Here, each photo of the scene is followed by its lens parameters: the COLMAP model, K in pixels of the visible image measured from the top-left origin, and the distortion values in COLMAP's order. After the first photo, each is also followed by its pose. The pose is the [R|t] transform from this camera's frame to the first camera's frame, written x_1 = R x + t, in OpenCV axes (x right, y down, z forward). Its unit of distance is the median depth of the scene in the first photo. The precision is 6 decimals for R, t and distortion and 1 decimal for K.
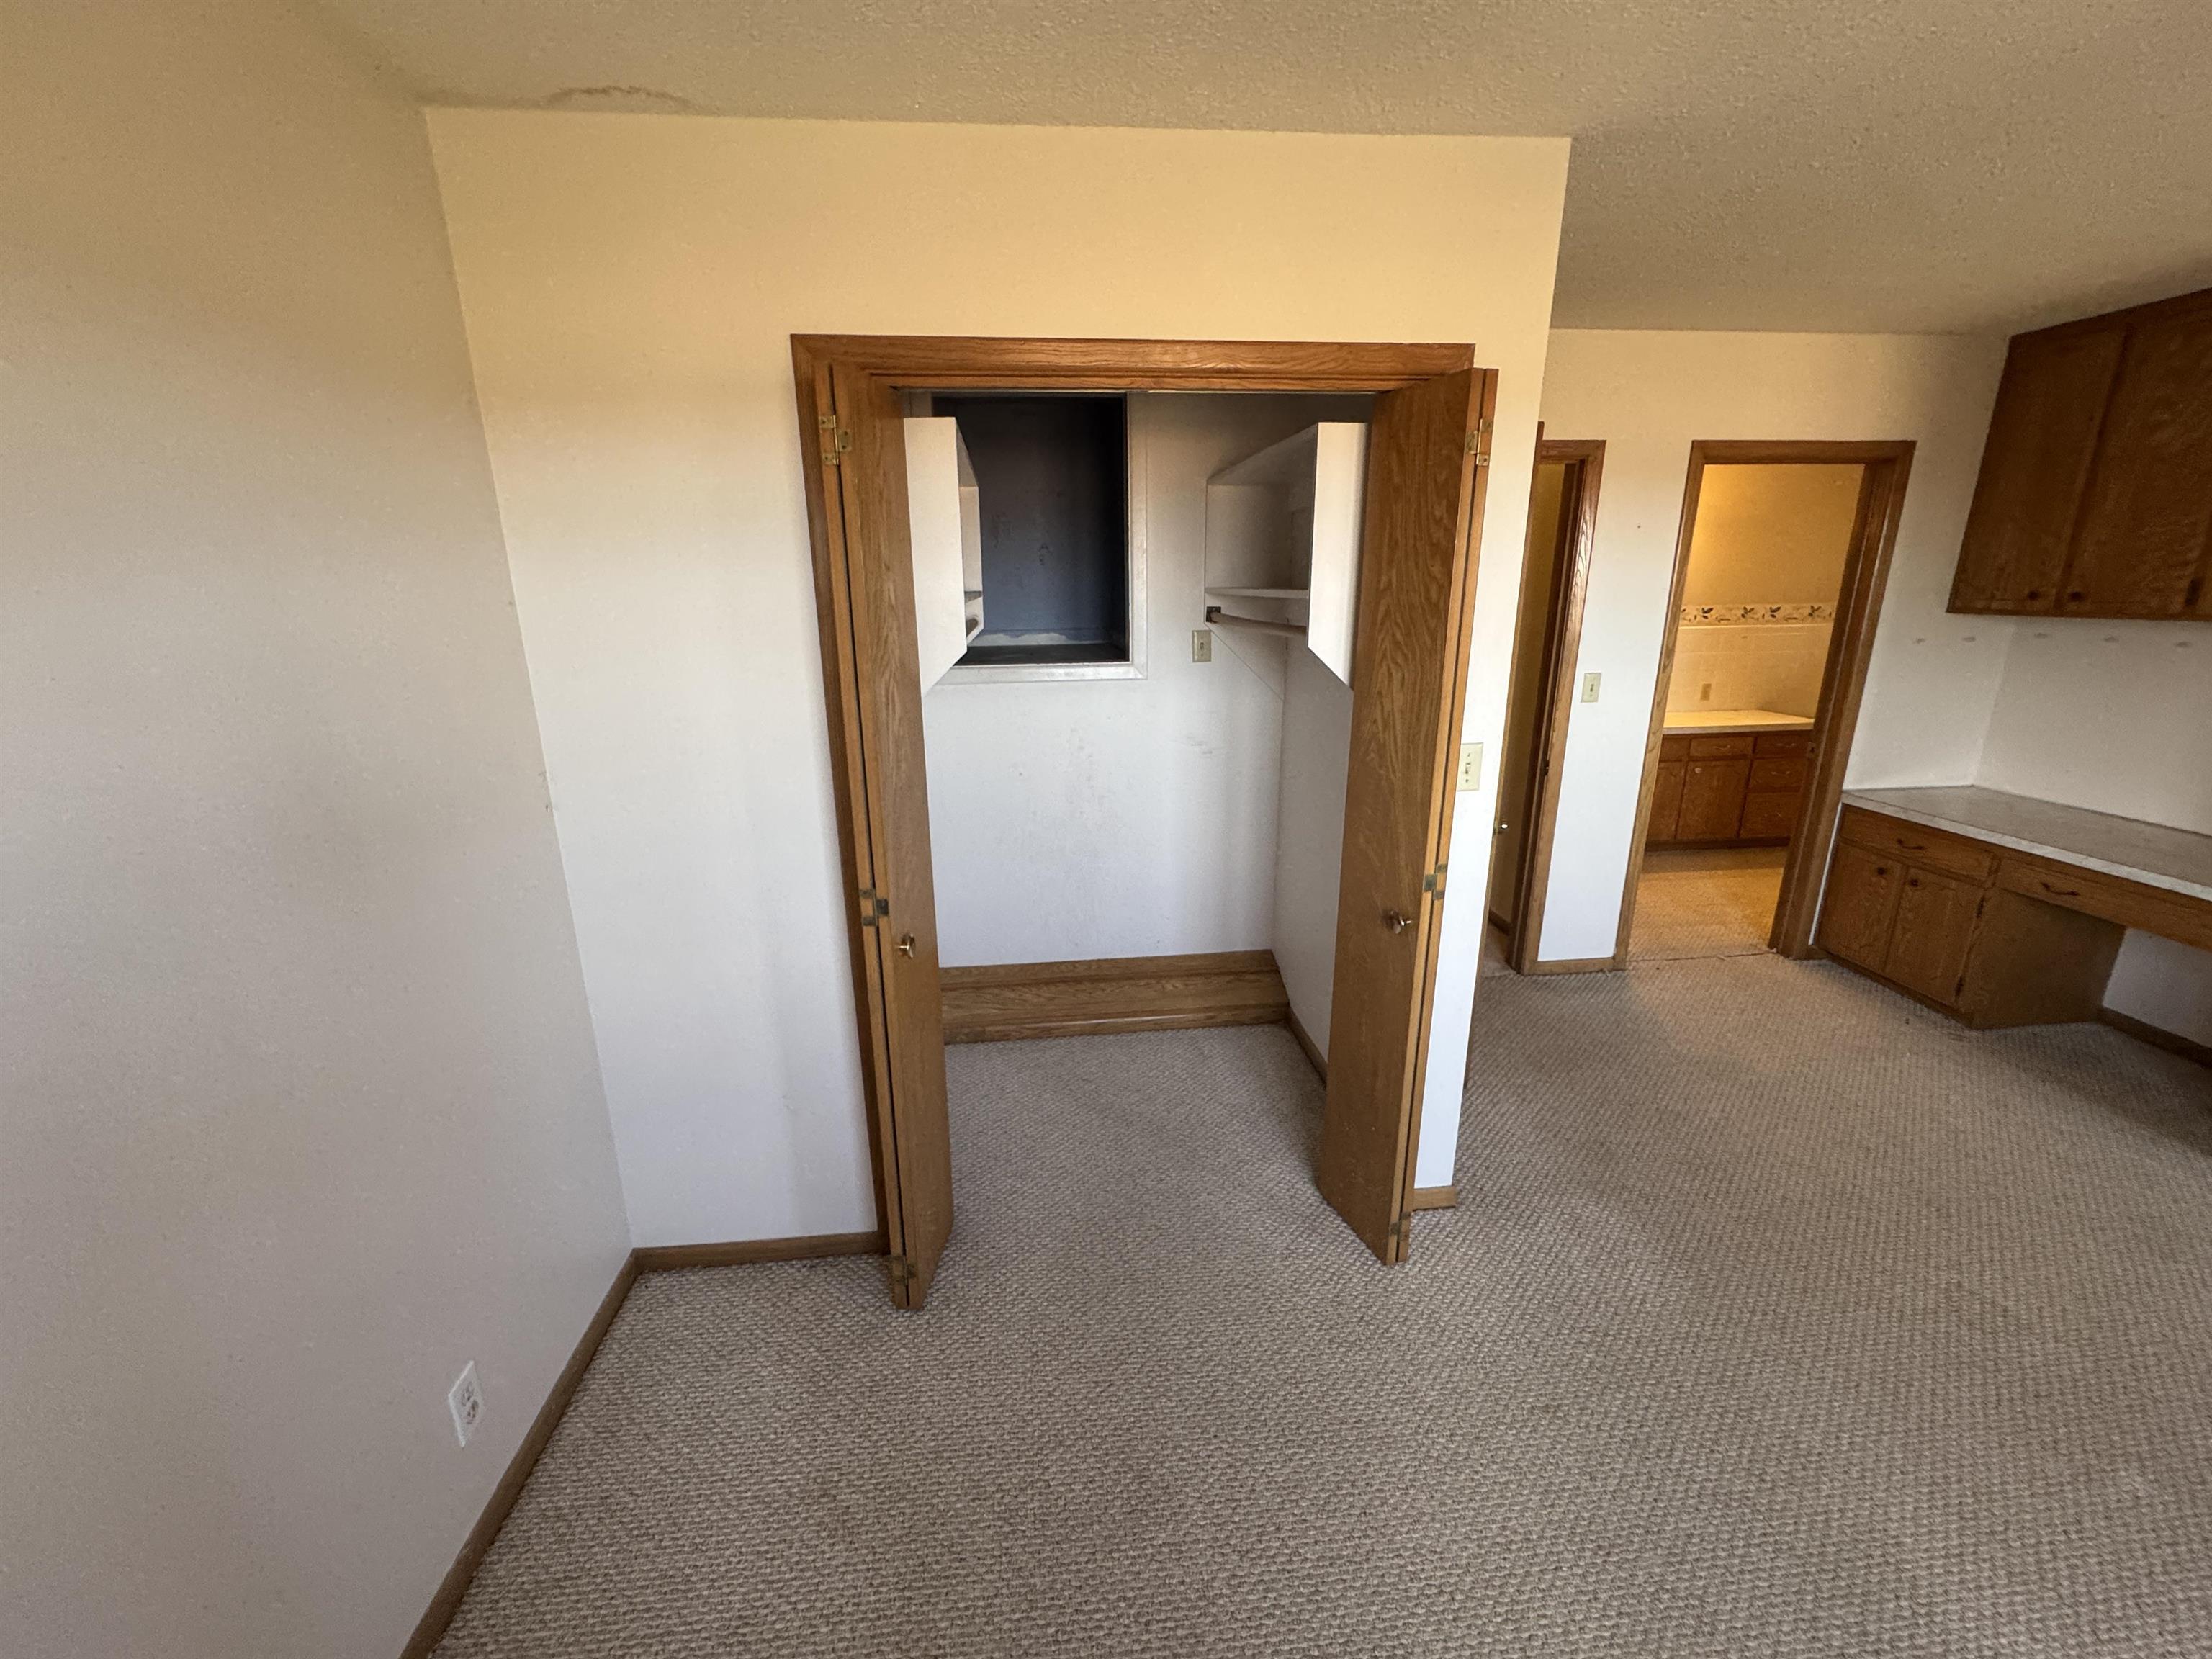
lens RADIAL K [[884.8, 0, 1105.9], [0, 884.8, 831.9], [0, 0, 1]] dist [-0.002929, 0.000199]
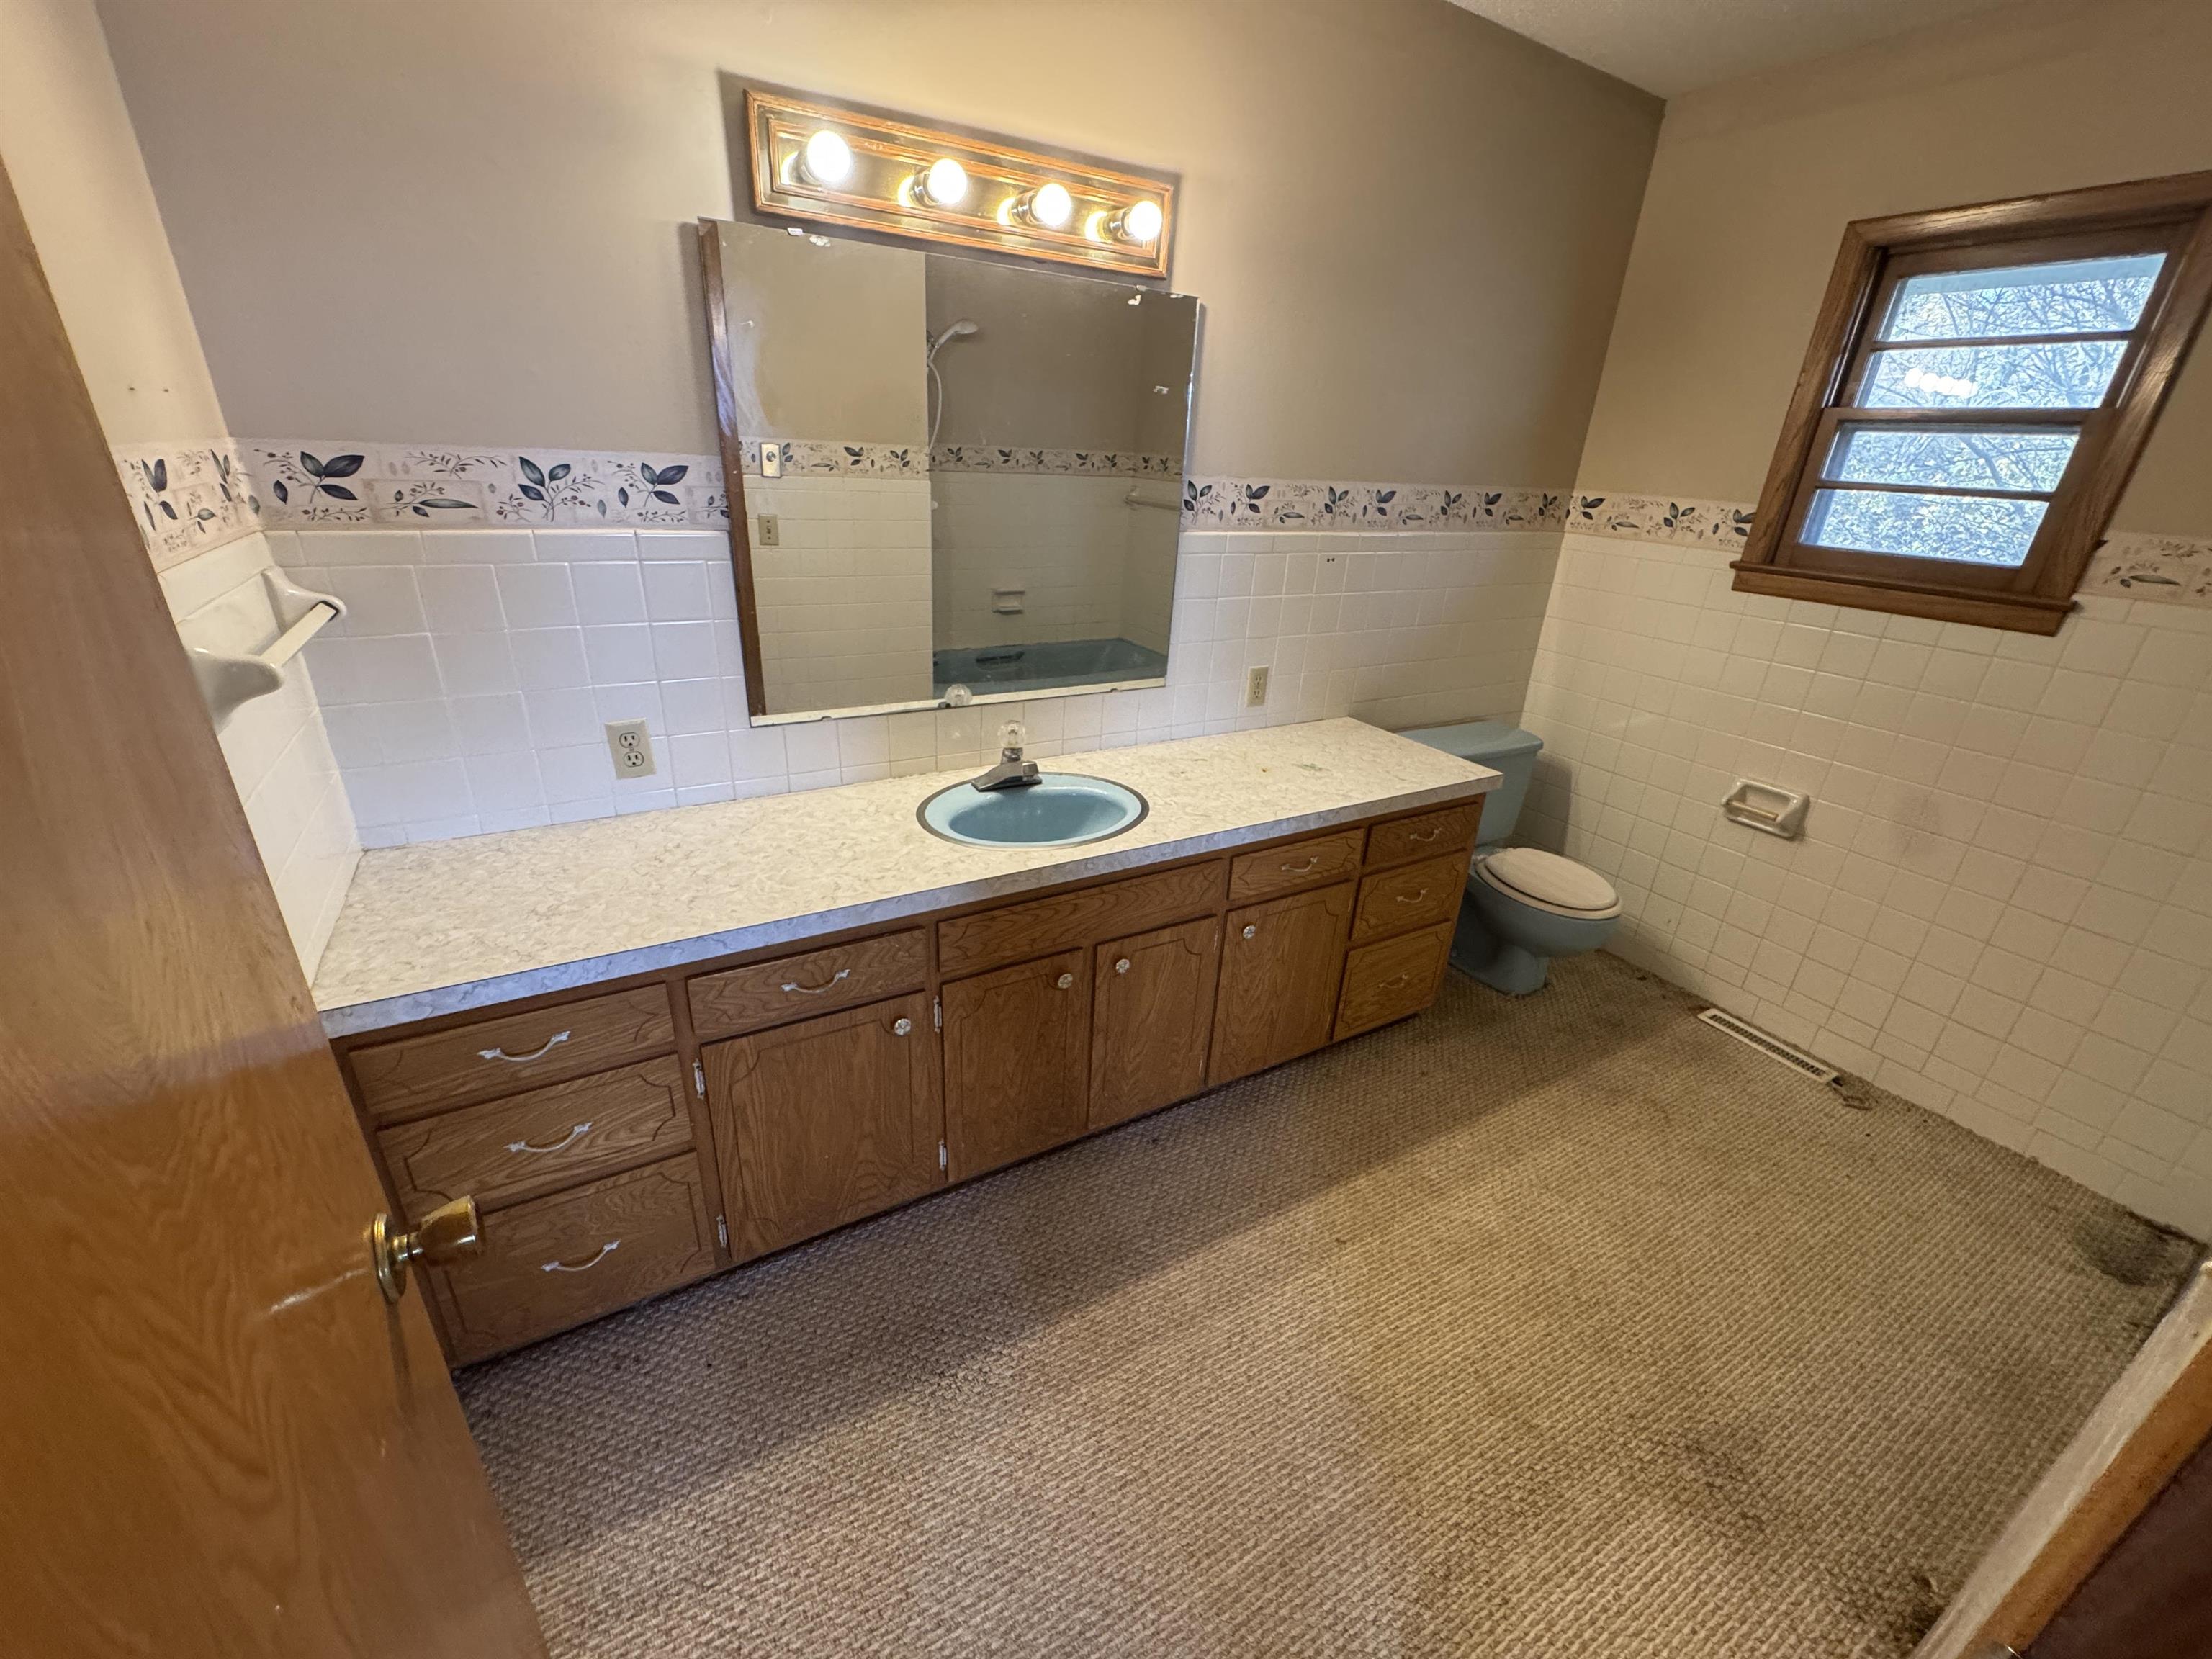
lens RADIAL K [[884.8, 0, 1104.5], [0, 884.8, 828.0], [0, 0, 1]] dist [-0.002929, 0.000199]
pose [[0.904789, -0.114881, 0.410071, 0.457011], [0.051393, 0.985345, 0.162649, -0.178010], [-0.422747, -0.126088, 0.897433, 0.682516]]
